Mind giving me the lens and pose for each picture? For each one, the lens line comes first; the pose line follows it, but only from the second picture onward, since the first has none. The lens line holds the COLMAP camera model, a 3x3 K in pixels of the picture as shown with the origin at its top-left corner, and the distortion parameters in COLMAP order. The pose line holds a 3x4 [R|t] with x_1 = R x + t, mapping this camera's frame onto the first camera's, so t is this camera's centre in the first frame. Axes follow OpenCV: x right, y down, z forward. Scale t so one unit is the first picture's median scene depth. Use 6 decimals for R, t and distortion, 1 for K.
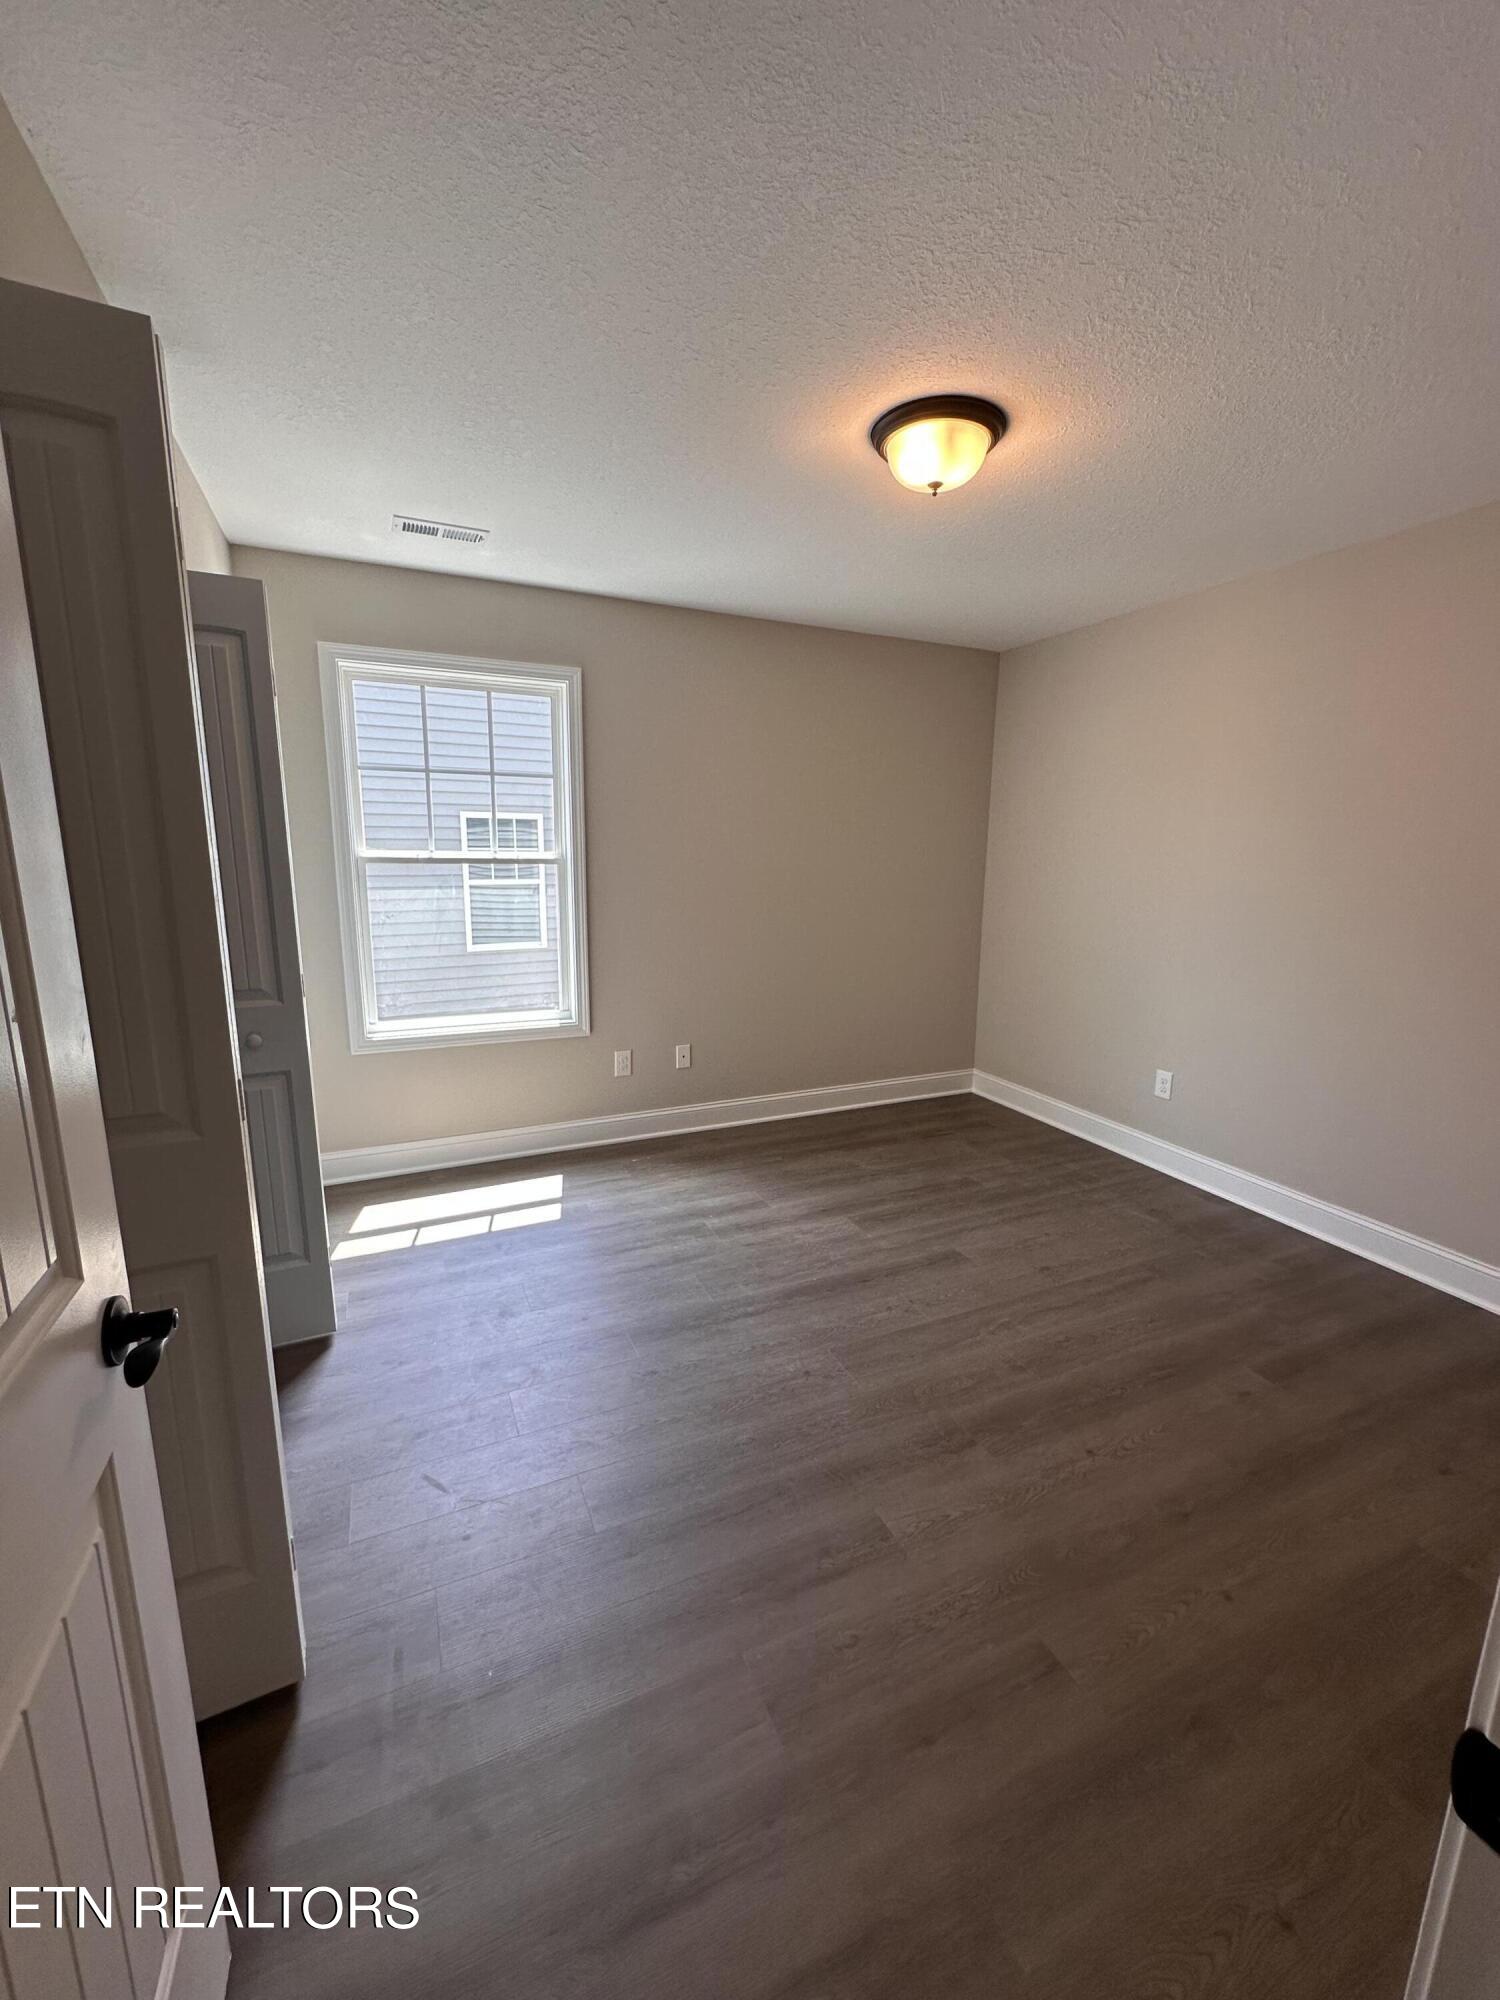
lens RADIAL K [[784.2, 0, 750.0], [0, 784.2, 1000.0], [0, 0, 1]] dist [0.000762, 0.000211]
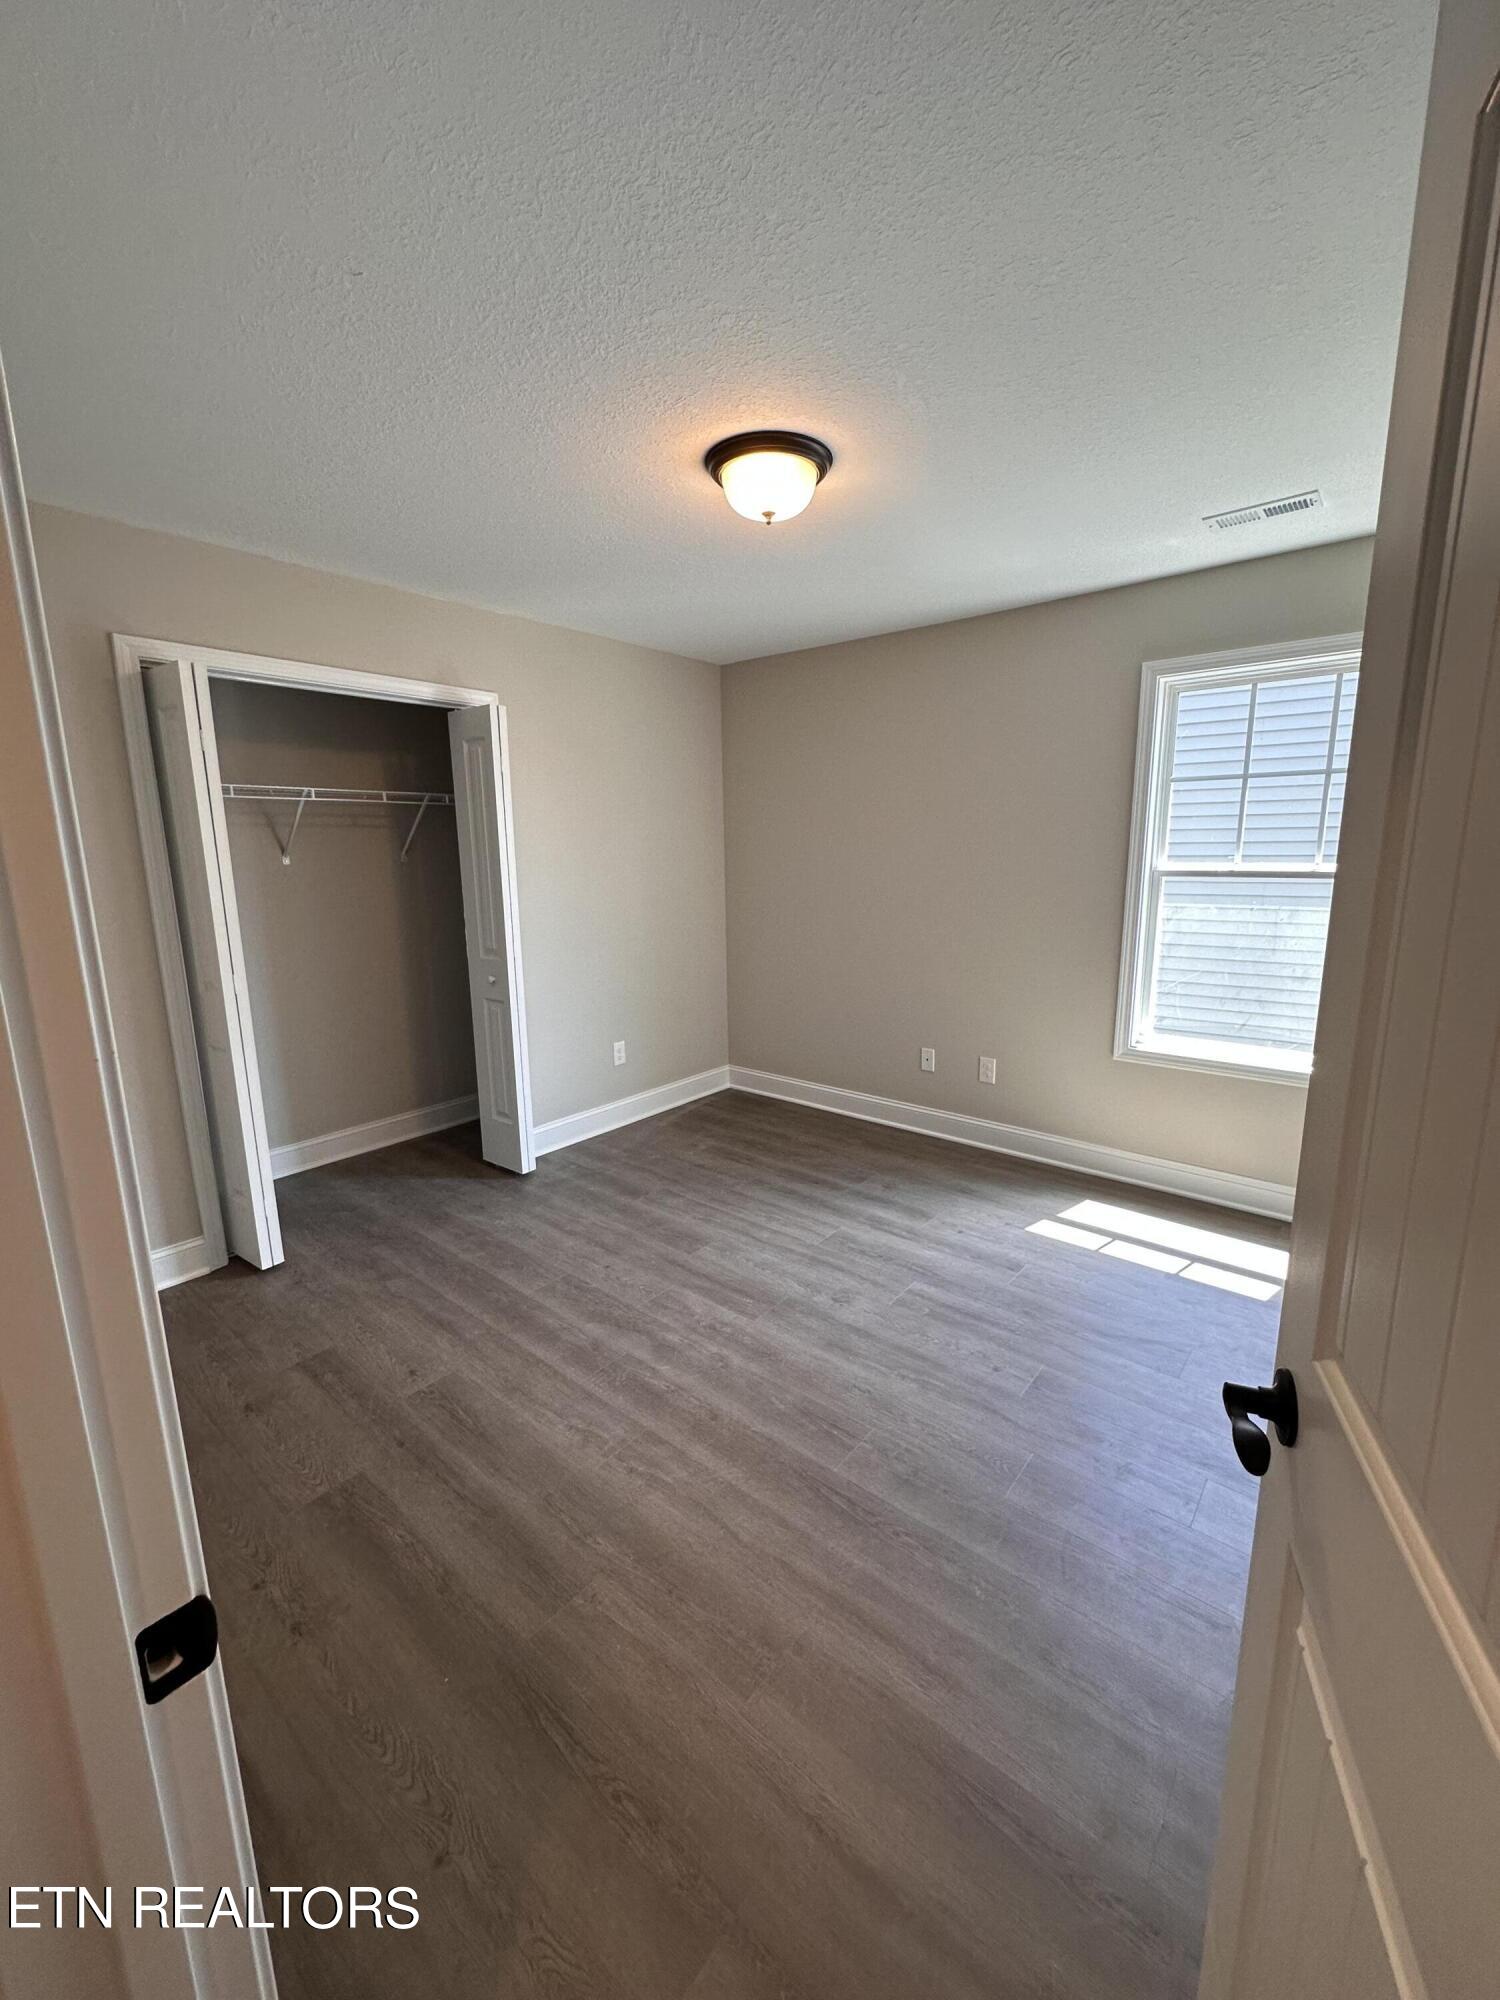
lens RADIAL K [[784.2, 0, 750.0], [0, 784.2, 1000.0], [0, 0, 1]] dist [0.000762, 0.000211]
pose [[0.443836, 0.153437, -0.882874, 0.200336], [-0.168073, 0.982001, 0.086171, -0.016221], [0.880205, 0.110142, 0.461637, 0.091602]]
